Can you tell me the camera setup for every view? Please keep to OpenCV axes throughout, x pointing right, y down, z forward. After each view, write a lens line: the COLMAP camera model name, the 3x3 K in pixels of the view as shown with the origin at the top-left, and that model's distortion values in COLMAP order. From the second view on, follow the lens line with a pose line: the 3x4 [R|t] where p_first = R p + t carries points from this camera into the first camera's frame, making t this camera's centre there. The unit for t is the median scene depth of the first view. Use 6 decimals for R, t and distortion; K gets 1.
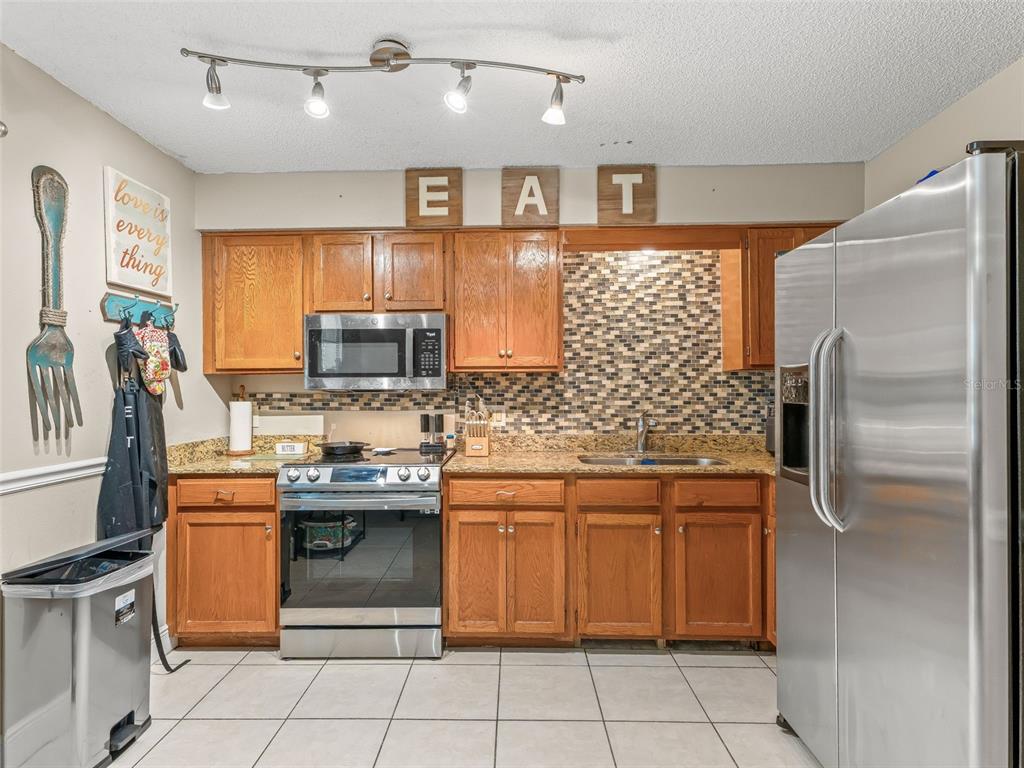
lens RADIAL K [[539.6, 0, 507.1], [0, 539.6, 382.3], [0, 0, 1]] dist [0.012164, 0.000120]
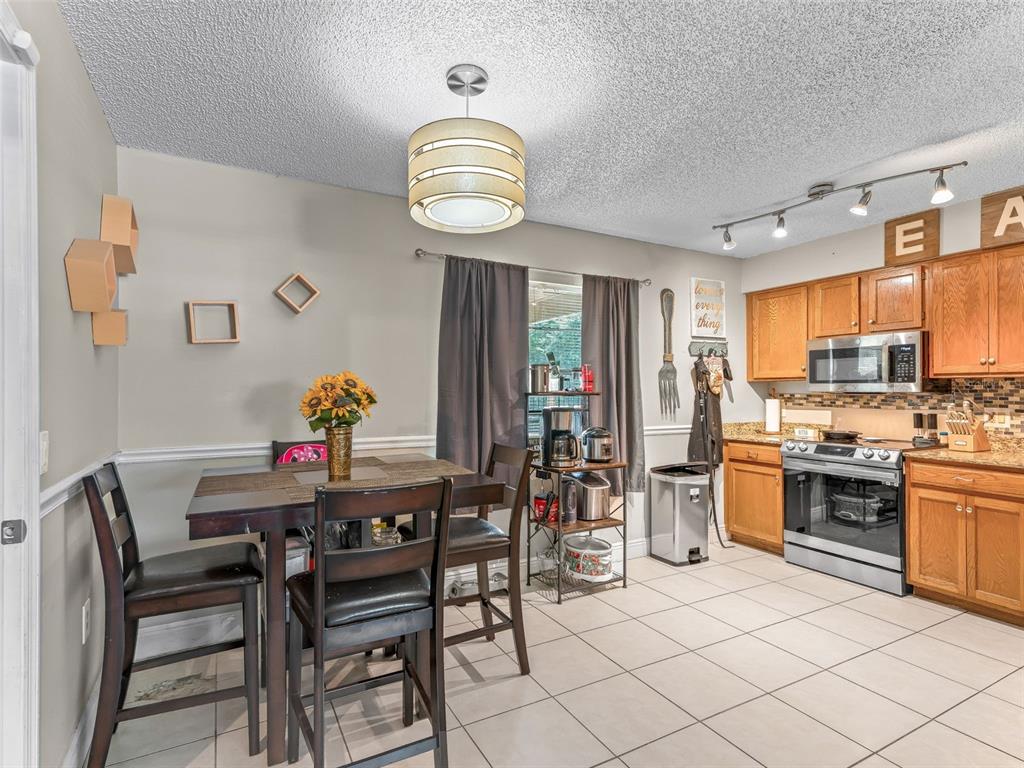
lens RADIAL K [[529.2, 0, 509.2], [0, 529.2, 385.4], [0, 0, 1]] dist [0.019764, -0.000009]
pose [[0.501403, -0.001839, -0.865212, 0.419543], [0.004826, 0.999988, 0.000671, -0.007417], [0.865201, -0.004512, 0.501405, -0.378060]]
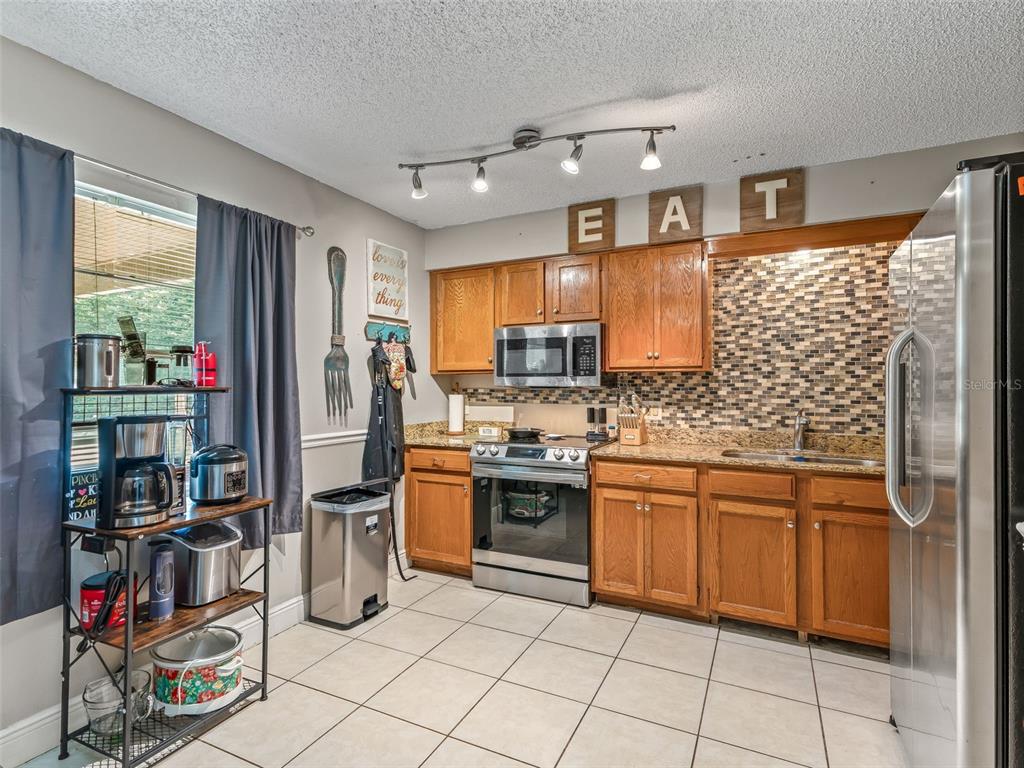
lens RADIAL K [[529.3, 0, 509.0], [0, 529.3, 376.7], [0, 0, 1]] dist [0.014888, 0.000426]
pose [[0.905110, -0.001460, -0.425174, 0.177713], [-0.000853, 0.999986, -0.005250, -0.002106], [0.425176, 0.005115, 0.905096, -0.123737]]
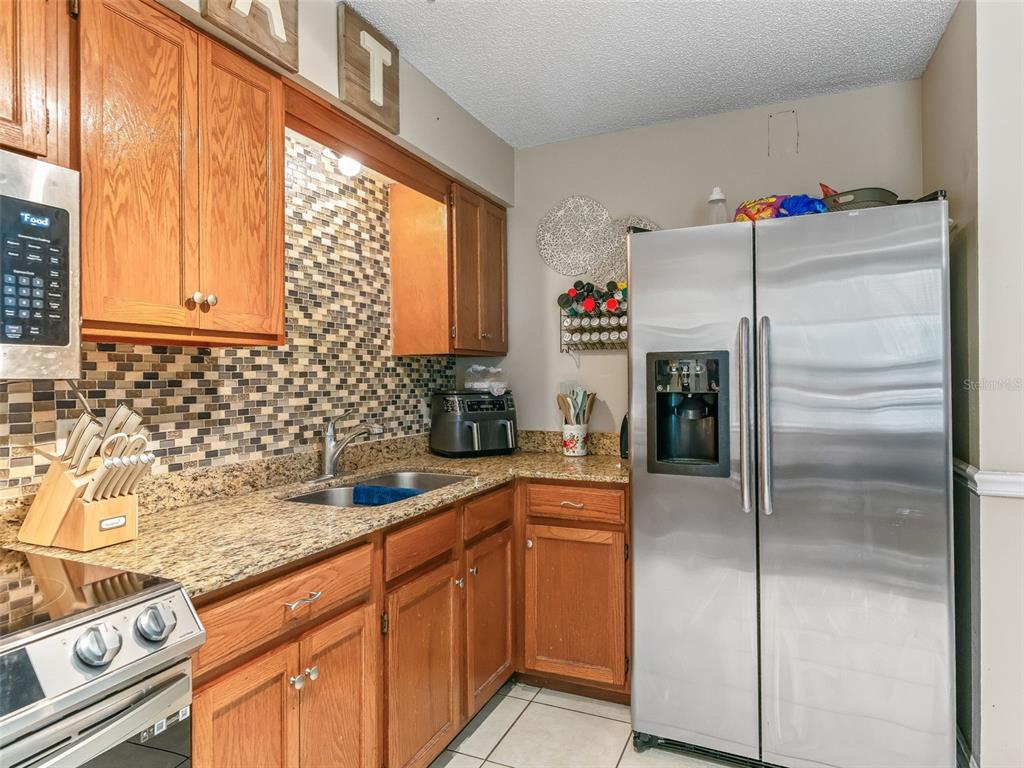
lens RADIAL K [[619.4, 0, 511.9], [0, 619.4, 372.6], [0, 0, 1]] dist [-0.000299, -0.000138]
pose [[0.388573, 0.007266, 0.921389, -0.342517], [-0.003596, 0.999973, -0.006370, 0.008605], [-0.921411, -0.000838, 0.388589, 0.503310]]
